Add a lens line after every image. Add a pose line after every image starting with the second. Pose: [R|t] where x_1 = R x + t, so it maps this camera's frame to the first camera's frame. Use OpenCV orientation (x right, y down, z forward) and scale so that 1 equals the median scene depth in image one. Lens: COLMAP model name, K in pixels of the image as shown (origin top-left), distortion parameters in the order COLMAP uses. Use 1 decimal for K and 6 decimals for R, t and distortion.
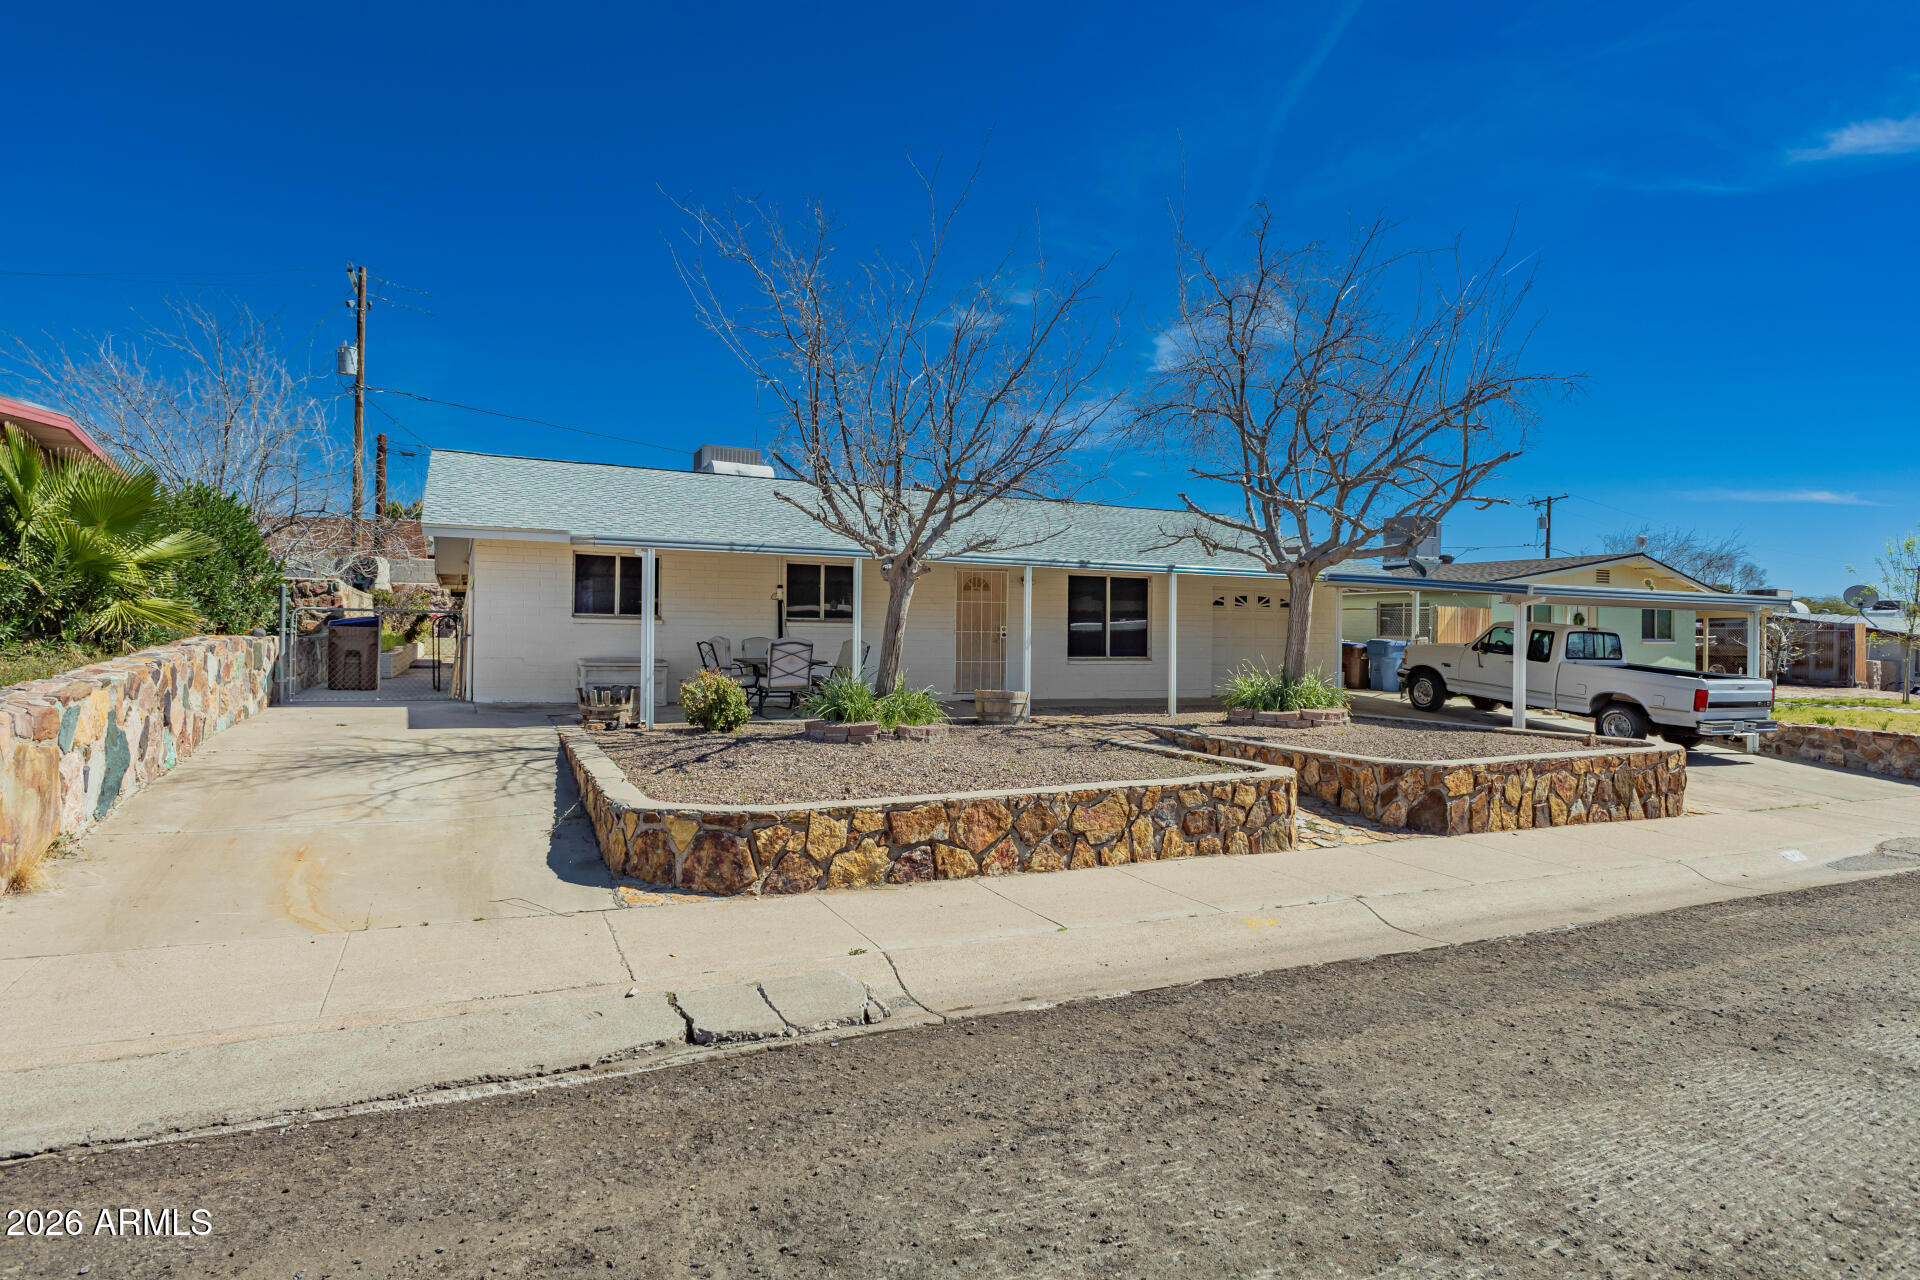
lens RADIAL K [[1021.3, 0, 955.0], [0, 1021.3, 642.5], [0, 0, 1]] dist [0.016492, 0.000759]
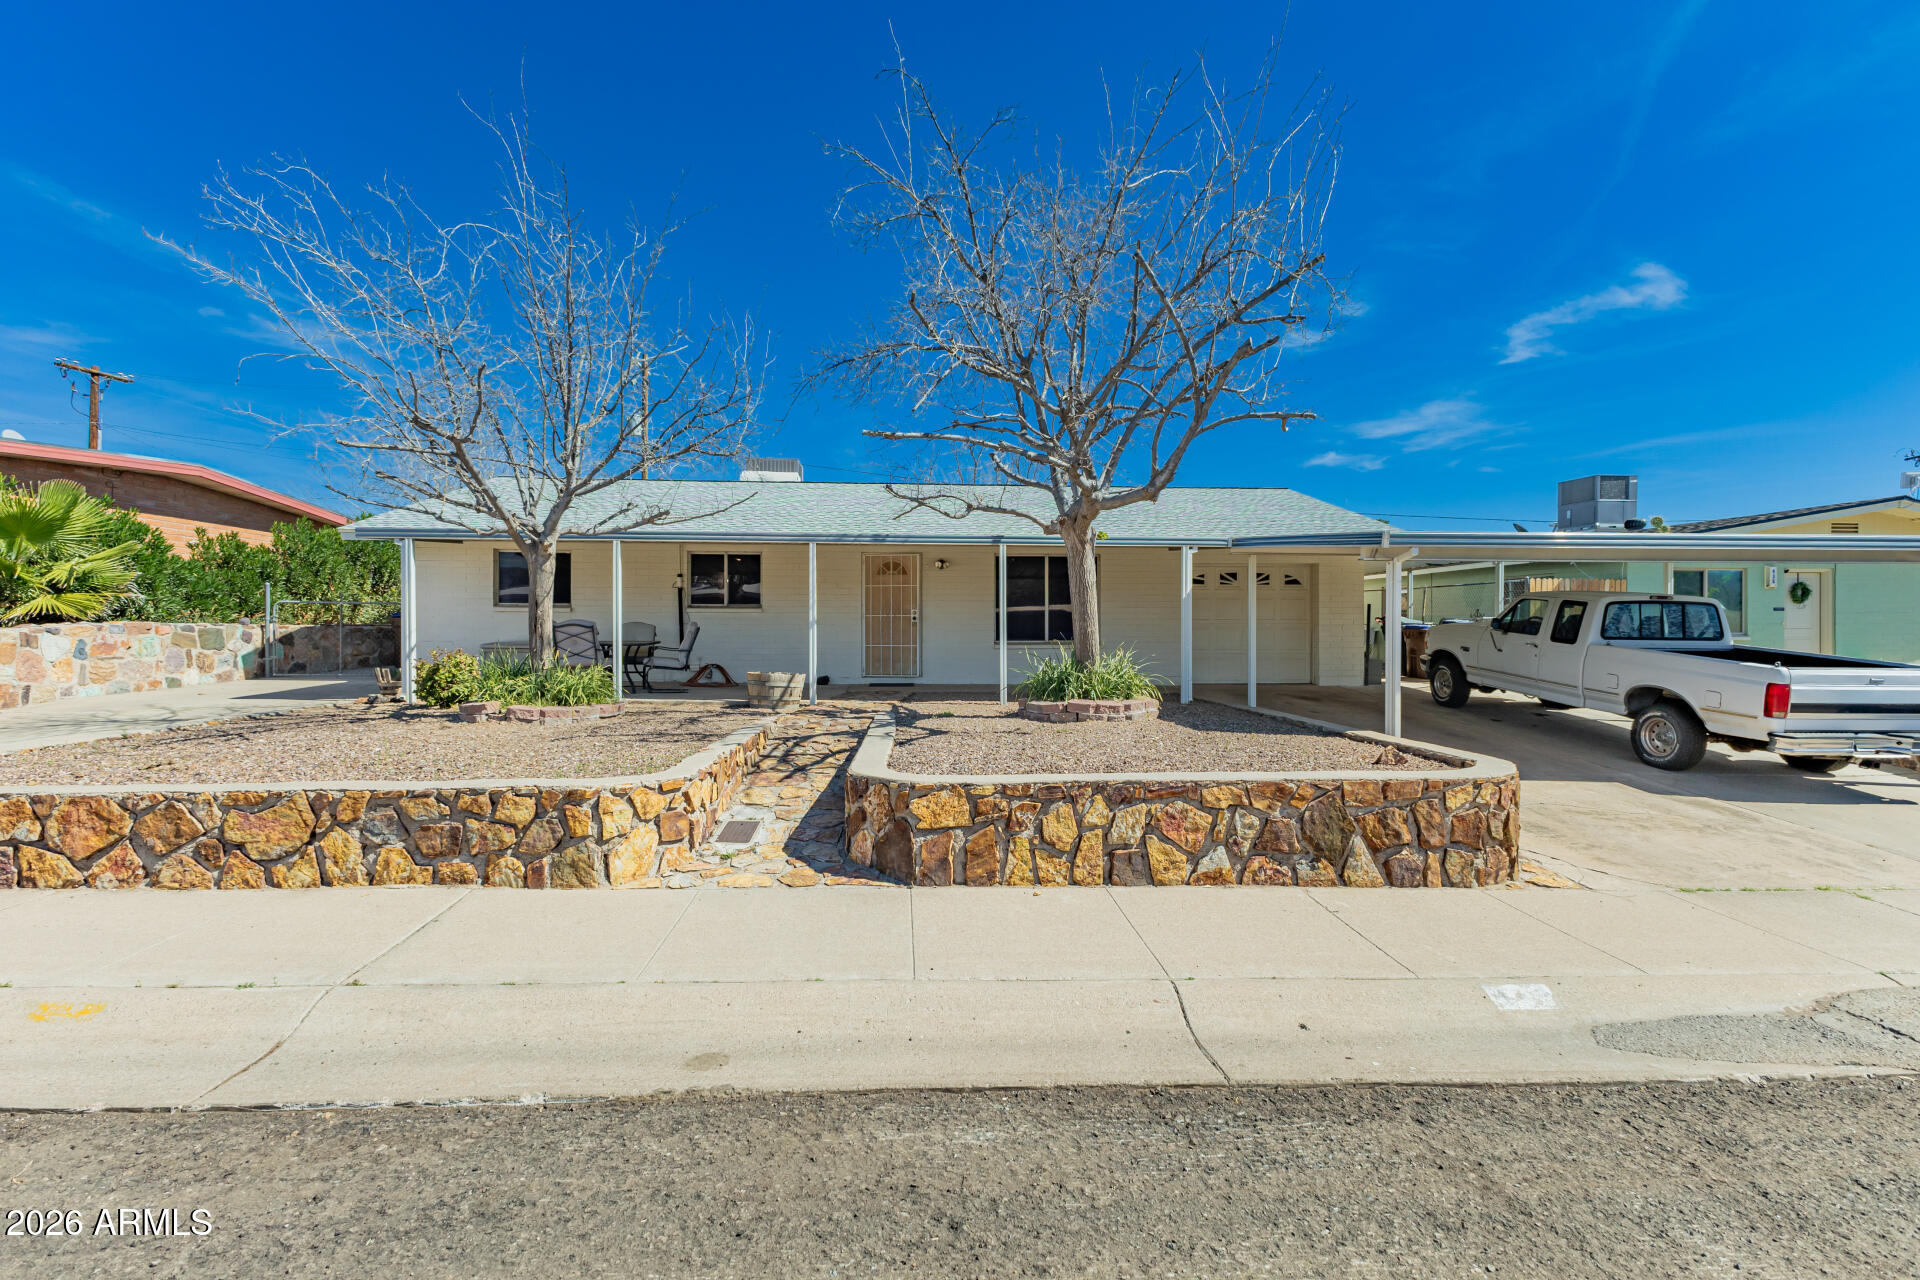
lens RADIAL K [[839.4, 0, 958.5], [0, 839.4, 643.8], [0, 0, 1]] dist [0.014238, -0.002025]
pose [[0.915890, -0.004676, -0.401402, 0.712475], [0.007460, 0.999958, 0.005372, 0.022580], [0.401360, -0.007914, 0.915886, 0.482145]]
